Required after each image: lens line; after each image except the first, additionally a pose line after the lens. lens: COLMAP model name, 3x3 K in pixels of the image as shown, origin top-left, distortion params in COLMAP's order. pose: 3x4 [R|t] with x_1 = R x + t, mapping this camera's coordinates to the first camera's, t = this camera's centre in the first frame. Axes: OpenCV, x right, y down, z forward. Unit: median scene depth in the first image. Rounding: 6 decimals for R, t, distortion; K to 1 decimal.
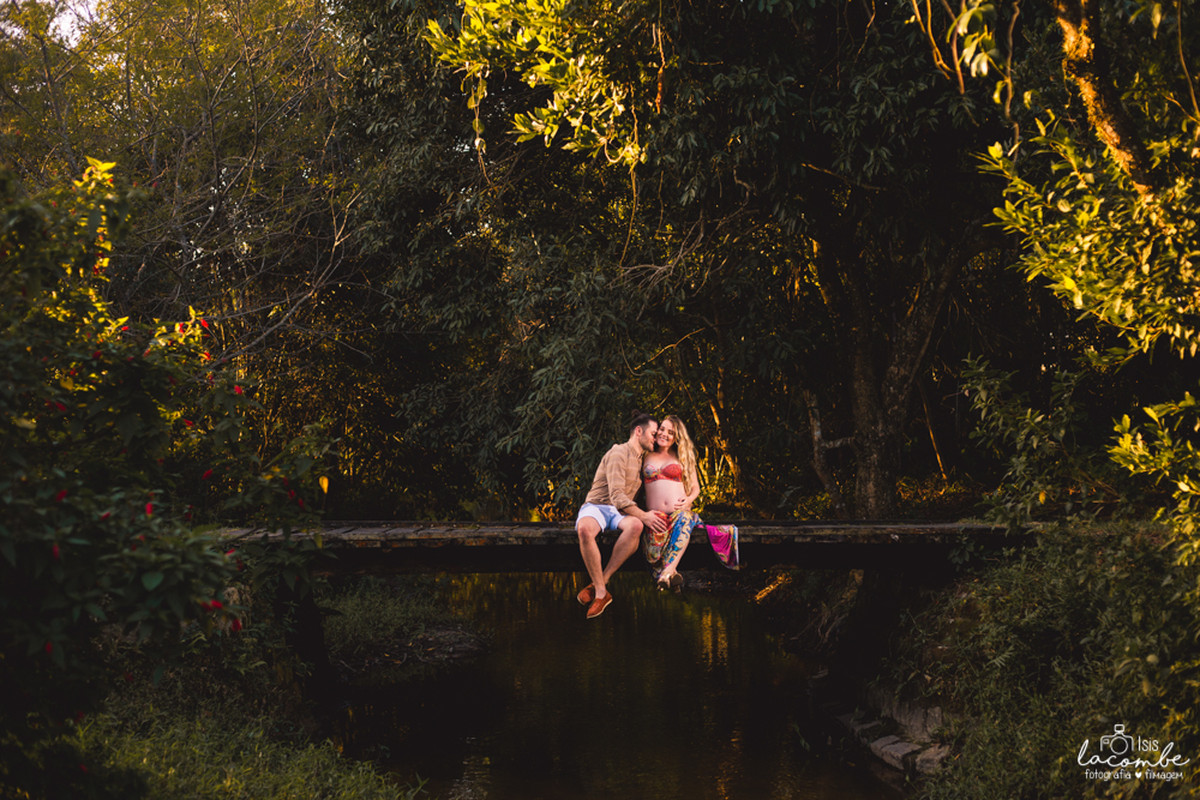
lens RADIAL K [[1712.6, 0, 609.7], [0, 1712.6, 398.9], [0, 0, 1]] dist [-0.109413, -0.092366]
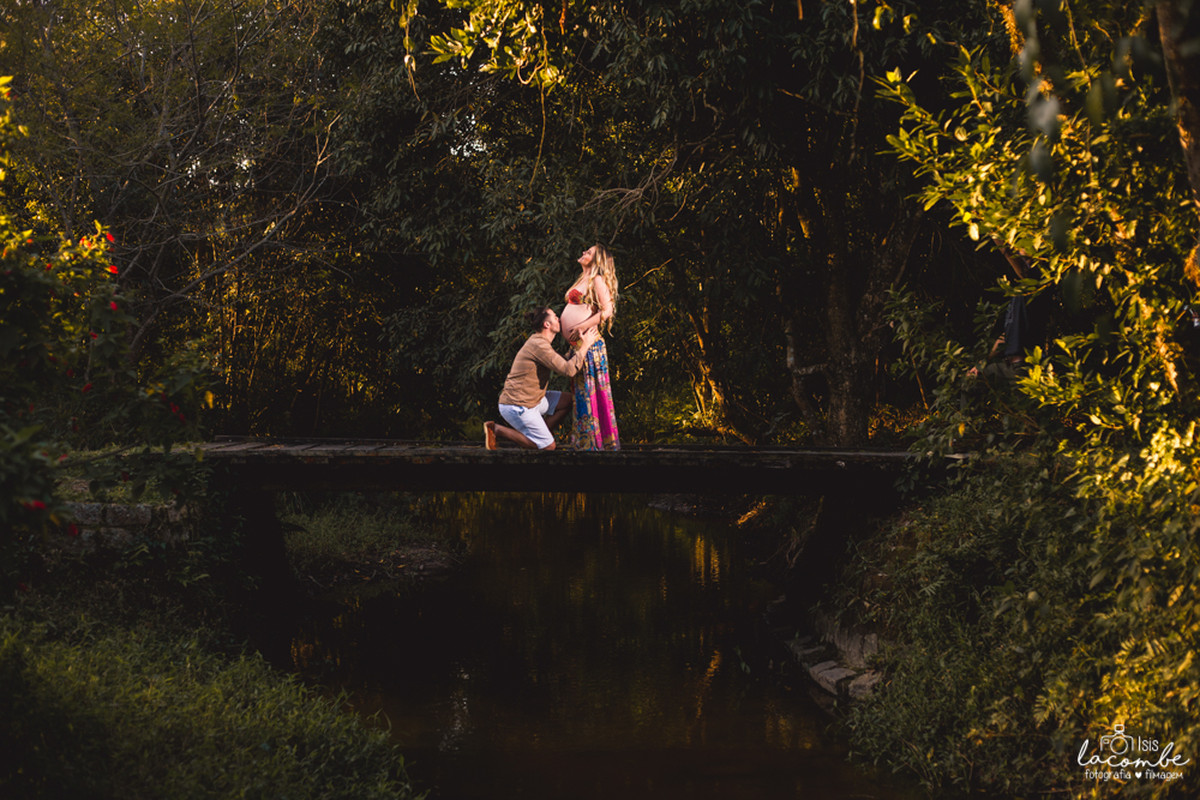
lens RADIAL K [[1712.4, 0, 600.0], [0, 1712.4, 400.0], [0, 0, 1]] dist [-0.089317, -0.054728]
pose [[0.999674, 0.019234, -0.016767, 0.063778], [-0.018447, 0.998775, 0.045910, -0.000177], [0.017630, -0.045586, 0.998805, -0.006671]]
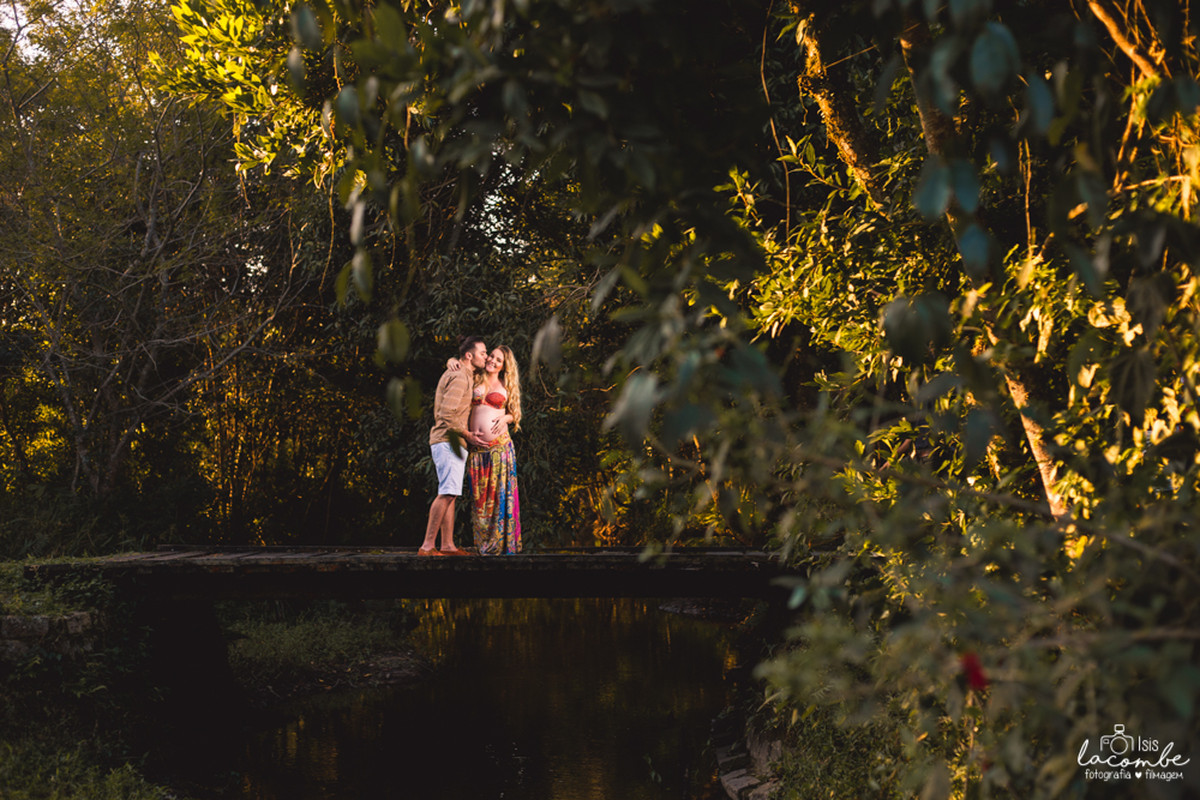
lens RADIAL K [[1745.4, 0, 600.0], [0, 1745.4, 400.0], [0, 0, 1]] dist [-0.094223, -0.019757]
pose [[0.997946, -0.002337, -0.064022, 0.219187], [0.001624, 0.999936, -0.011191, -0.003553], [0.064044, 0.011064, 0.997886, -0.001737]]
